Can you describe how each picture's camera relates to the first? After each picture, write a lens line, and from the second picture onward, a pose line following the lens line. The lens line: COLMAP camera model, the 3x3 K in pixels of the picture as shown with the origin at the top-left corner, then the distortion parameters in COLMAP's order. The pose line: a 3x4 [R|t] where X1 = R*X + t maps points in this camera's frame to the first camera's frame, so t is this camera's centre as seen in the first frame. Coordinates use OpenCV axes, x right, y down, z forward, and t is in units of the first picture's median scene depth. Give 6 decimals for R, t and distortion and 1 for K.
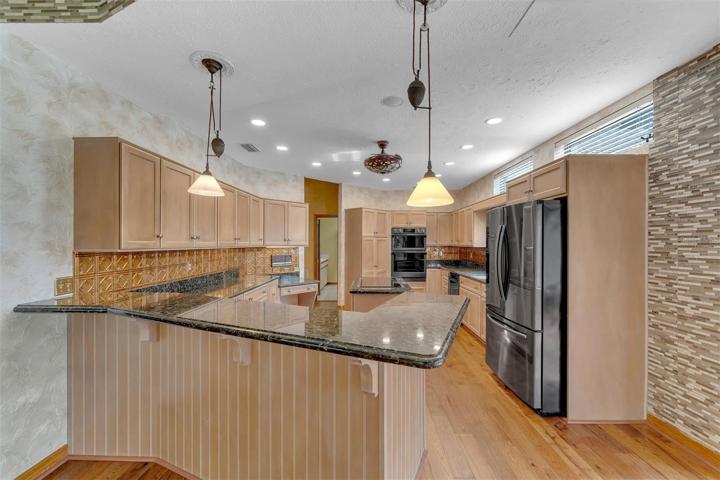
lens RADIAL K [[287.8, 0, 361.6], [0, 287.8, 242.6], [0, 0, 1]] dist [-0.000783, 0.000011]
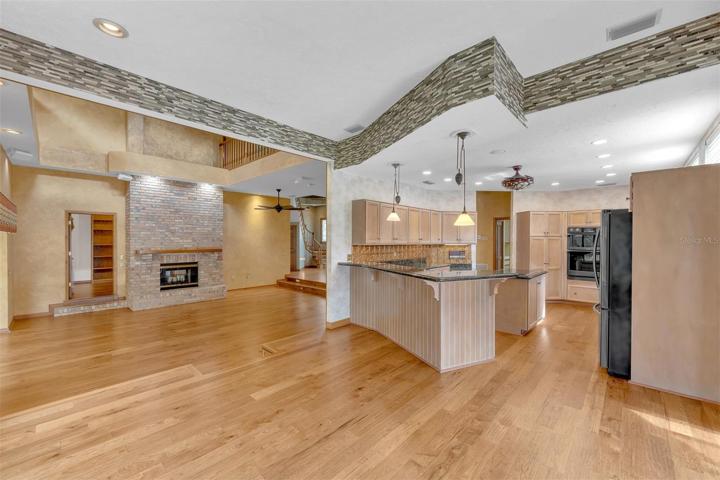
lens RADIAL K [[287.8, 0, 361.6], [0, 287.8, 242.6], [0, 0, 1]] dist [-0.000783, 0.000011]
pose [[0.745272, 0.006957, -0.666724, 0.781858], [-0.003873, 0.999974, 0.006105, -0.002443], [0.666749, -0.001968, 0.745280, -0.863500]]
